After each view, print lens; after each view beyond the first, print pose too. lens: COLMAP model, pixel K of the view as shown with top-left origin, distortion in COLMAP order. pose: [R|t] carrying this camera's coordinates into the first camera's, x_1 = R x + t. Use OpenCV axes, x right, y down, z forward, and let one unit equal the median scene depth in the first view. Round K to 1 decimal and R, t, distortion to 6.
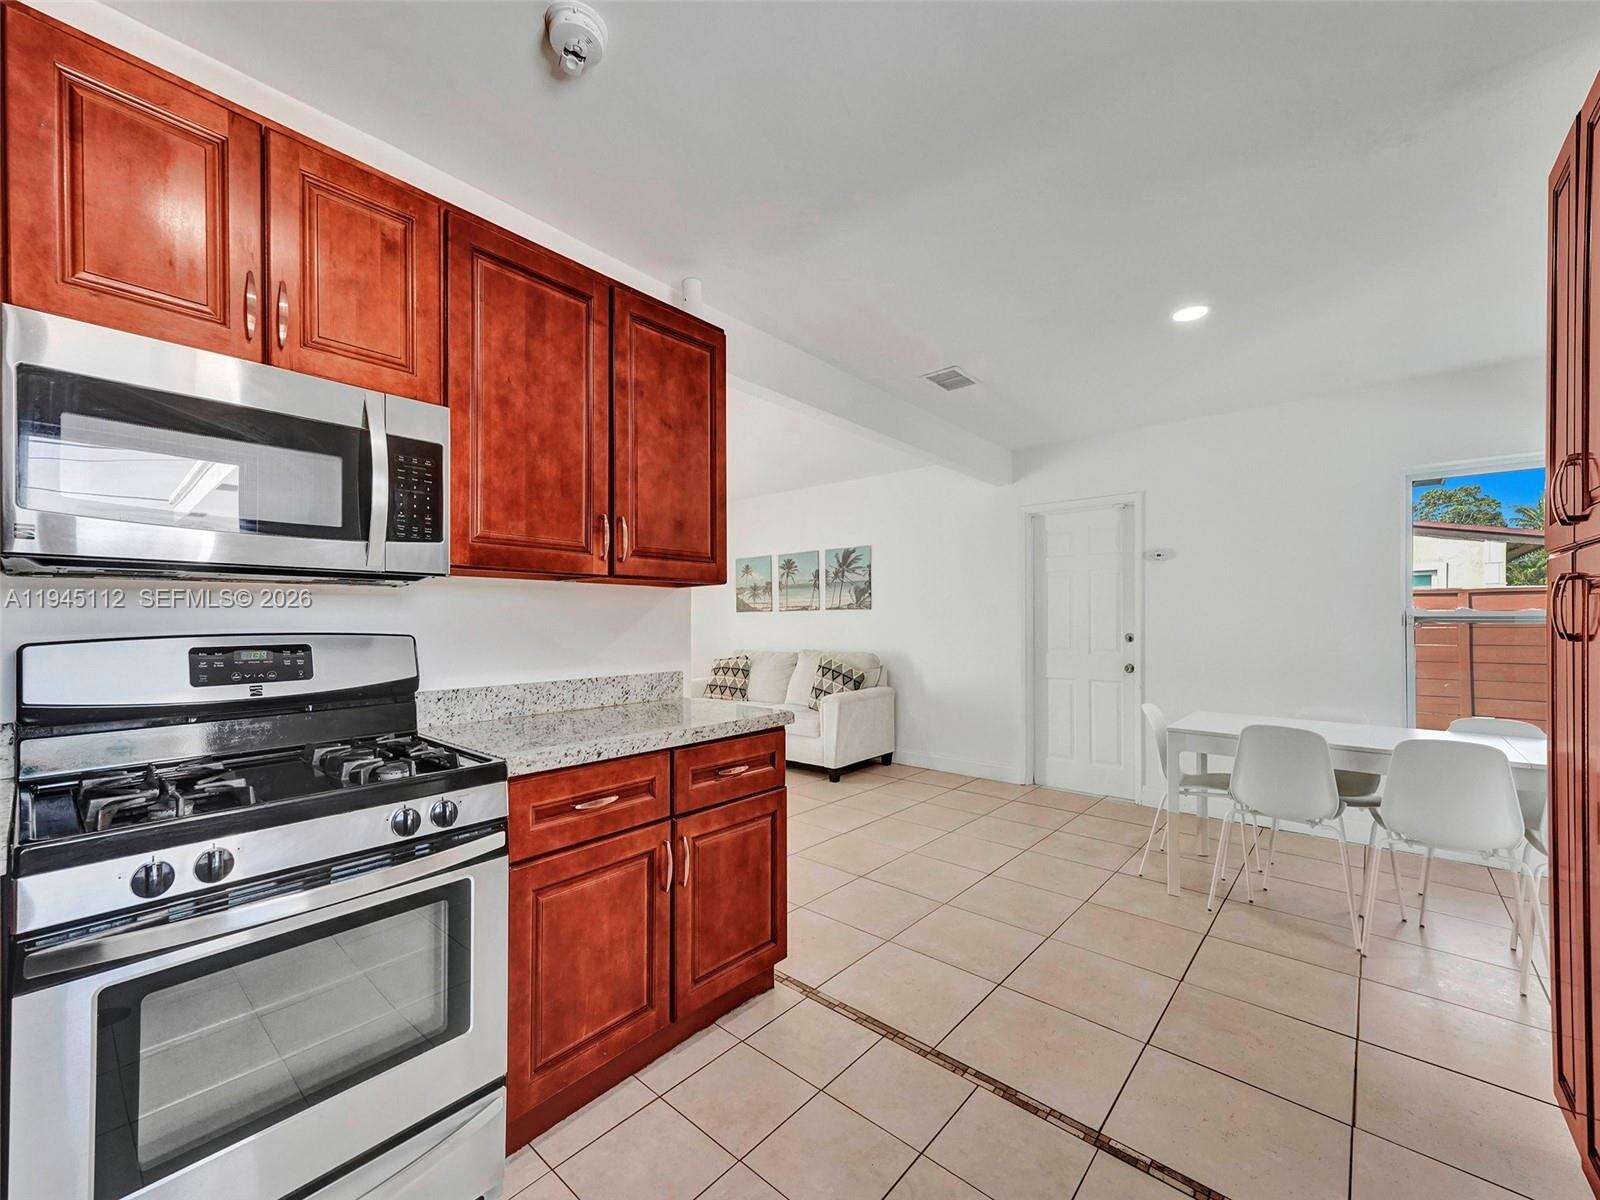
lens RADIAL K [[646.0, 0, 786.6], [0, 646.0, 618.2], [0, 0, 1]] dist [0.008916, 0.000486]
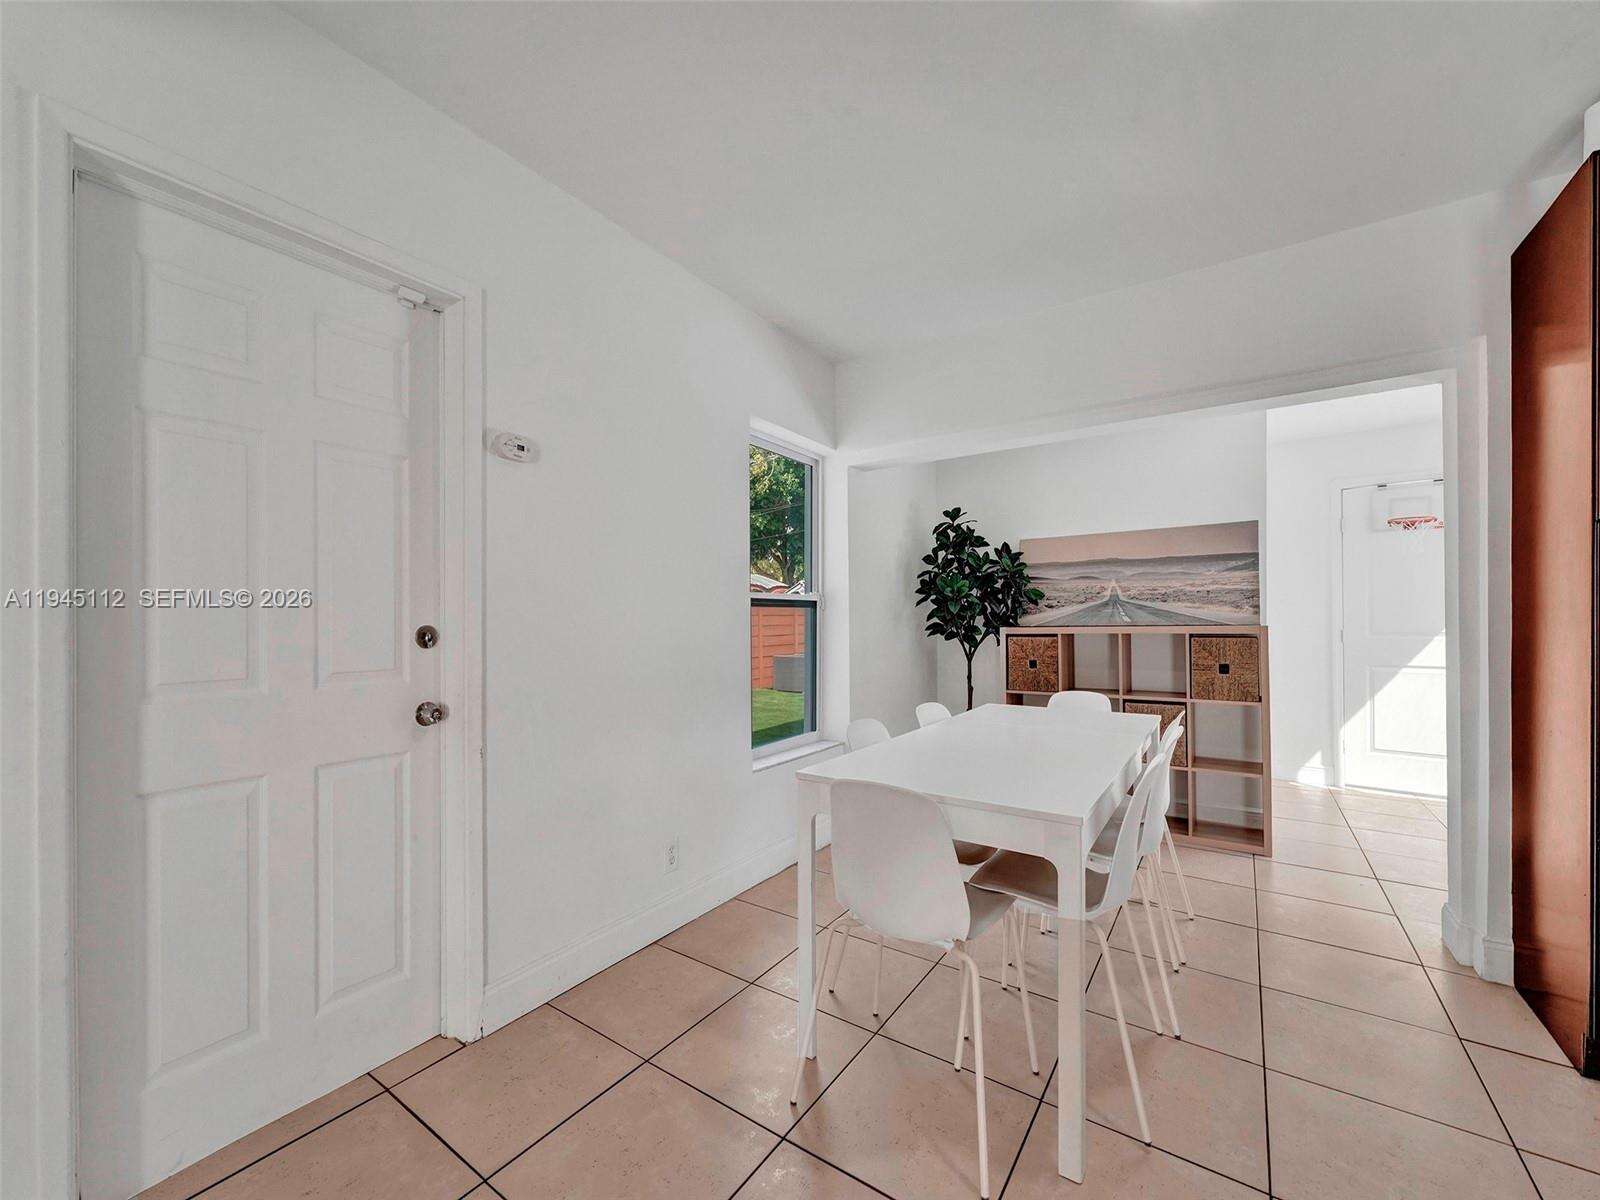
lens RADIAL K [[646.0, 0, 807.4], [0, 646.0, 617.8], [0, 0, 1]] dist [0.008916, 0.000486]
pose [[-0.131161, 0.004022, 0.991353, 0.103663], [0.002443, 0.999990, -0.003734, 0.020356], [-0.991358, 0.001932, -0.131170, 0.821384]]
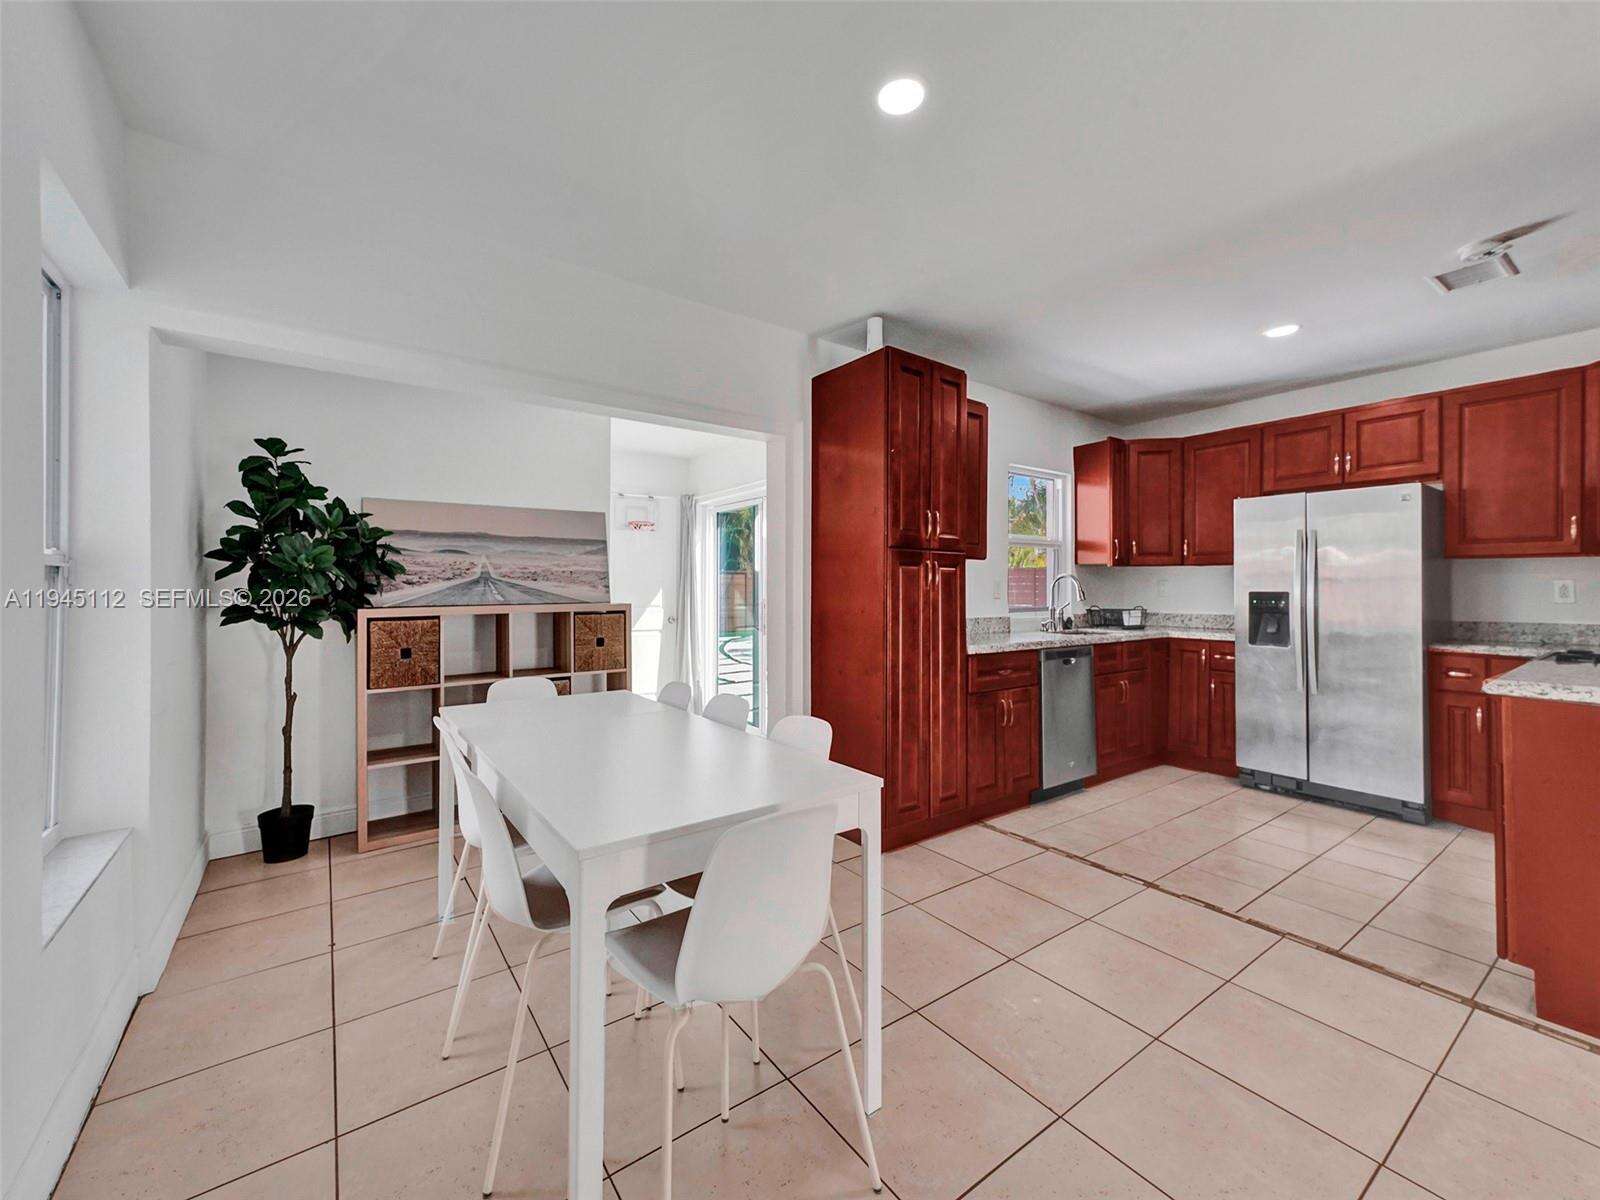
lens RADIAL K [[646.0, 0, 785.5], [0, 646.0, 587.2], [0, 0, 1]] dist [0.008916, 0.000486]
pose [[-0.974024, 0.000664, 0.226443, 0.357171], [-0.000821, 0.999979, -0.006464, 0.011614], [-0.226442, -0.006482, -0.974003, 1.002765]]
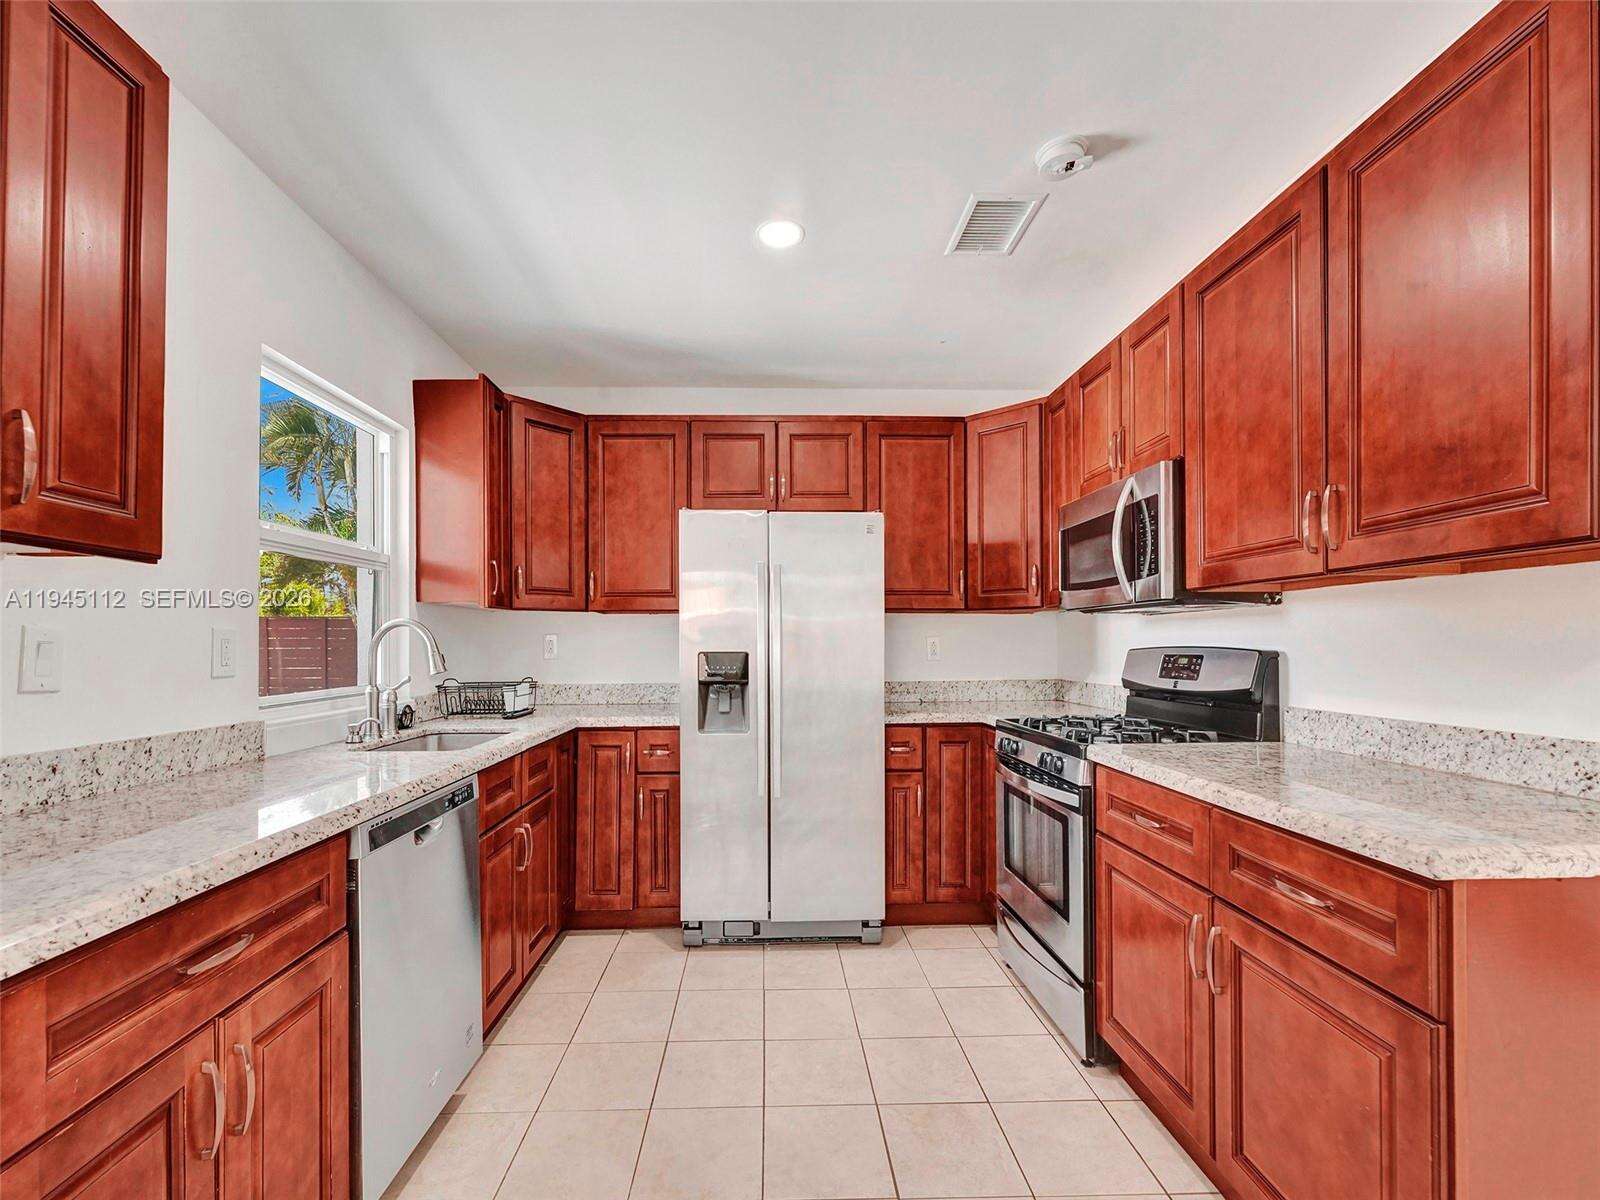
lens RADIAL K [[646.0, 0, 767.8], [0, 646.0, 642.2], [0, 0, 1]] dist [0.008916, 0.000486]
pose [[-0.737178, 0.001390, -0.675698, 0.290679], [0.004897, 0.999983, -0.003286, 0.004862], [0.675681, -0.005731, -0.737172, 0.485172]]
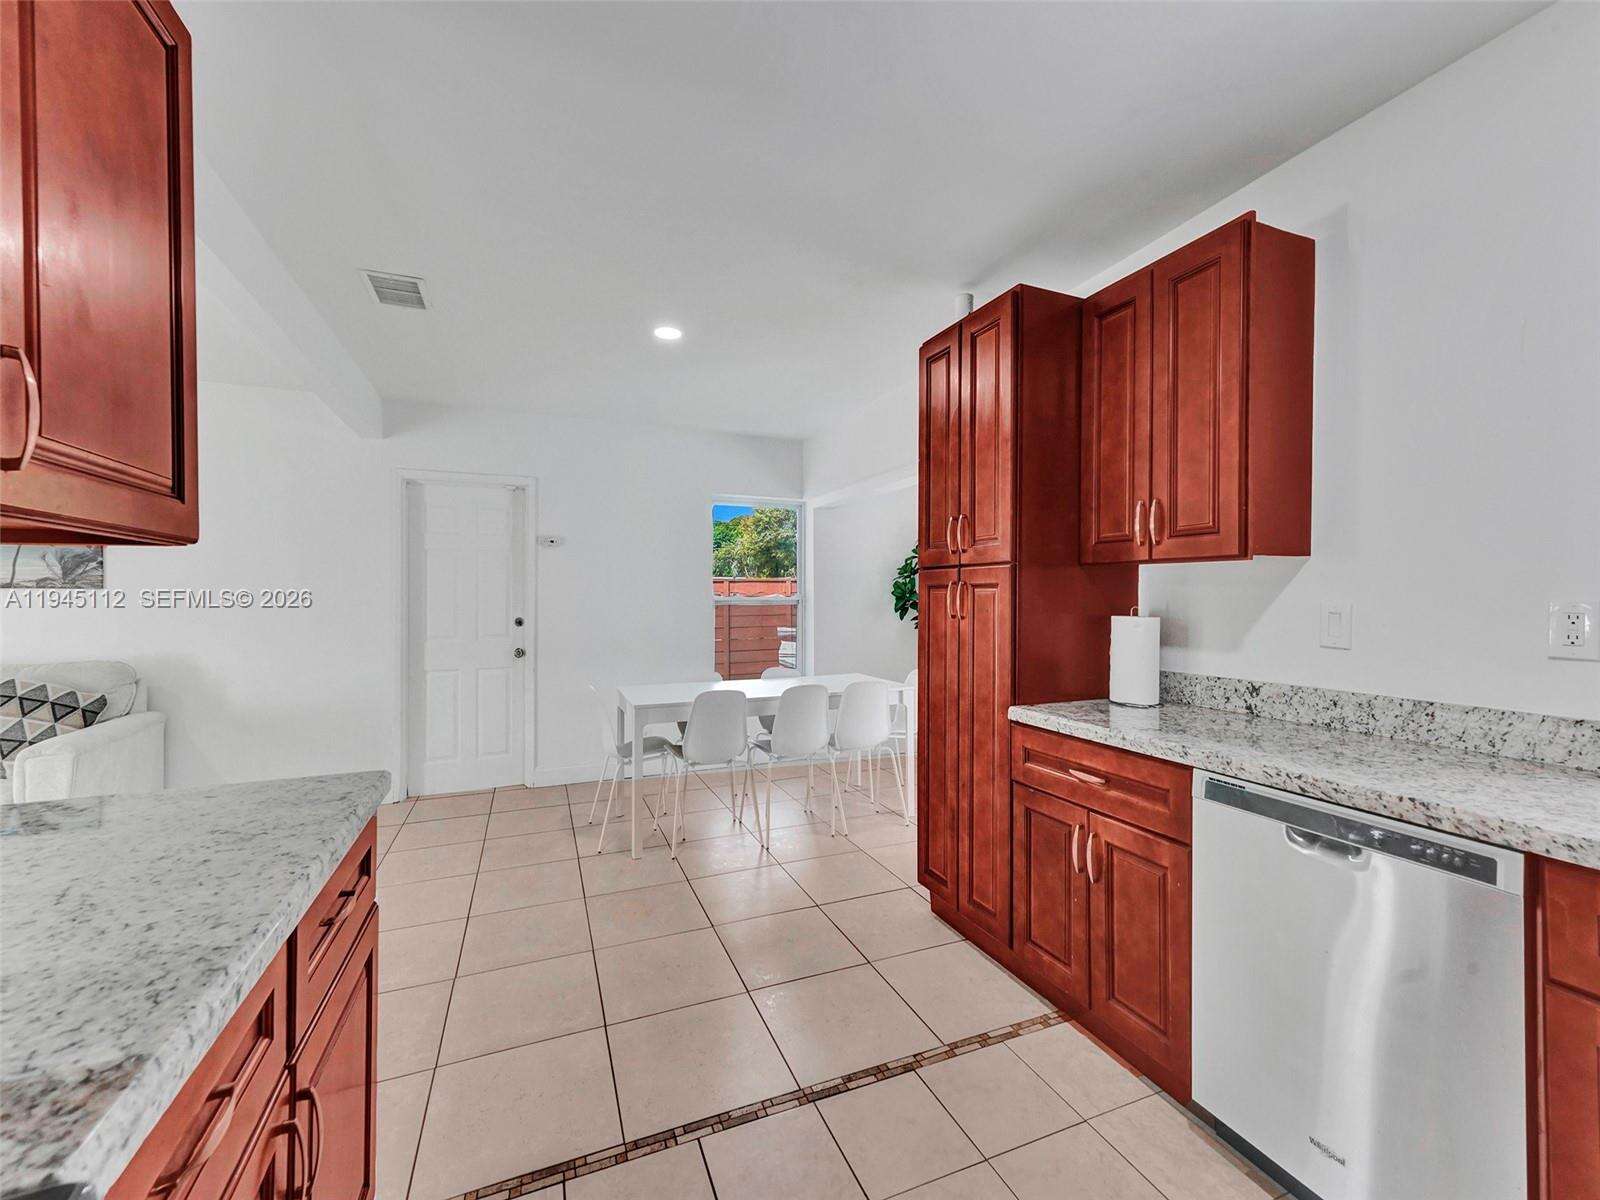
lens RADIAL K [[646.0, 0, 791.4], [0, 646.0, 596.3], [0, 0, 1]] dist [0.008916, 0.000486]
pose [[0.441805, 0.002944, 0.897106, -0.172282], [-0.000497, 0.999995, -0.003037, -0.006323], [-0.897111, 0.000895, 0.441804, 0.191502]]
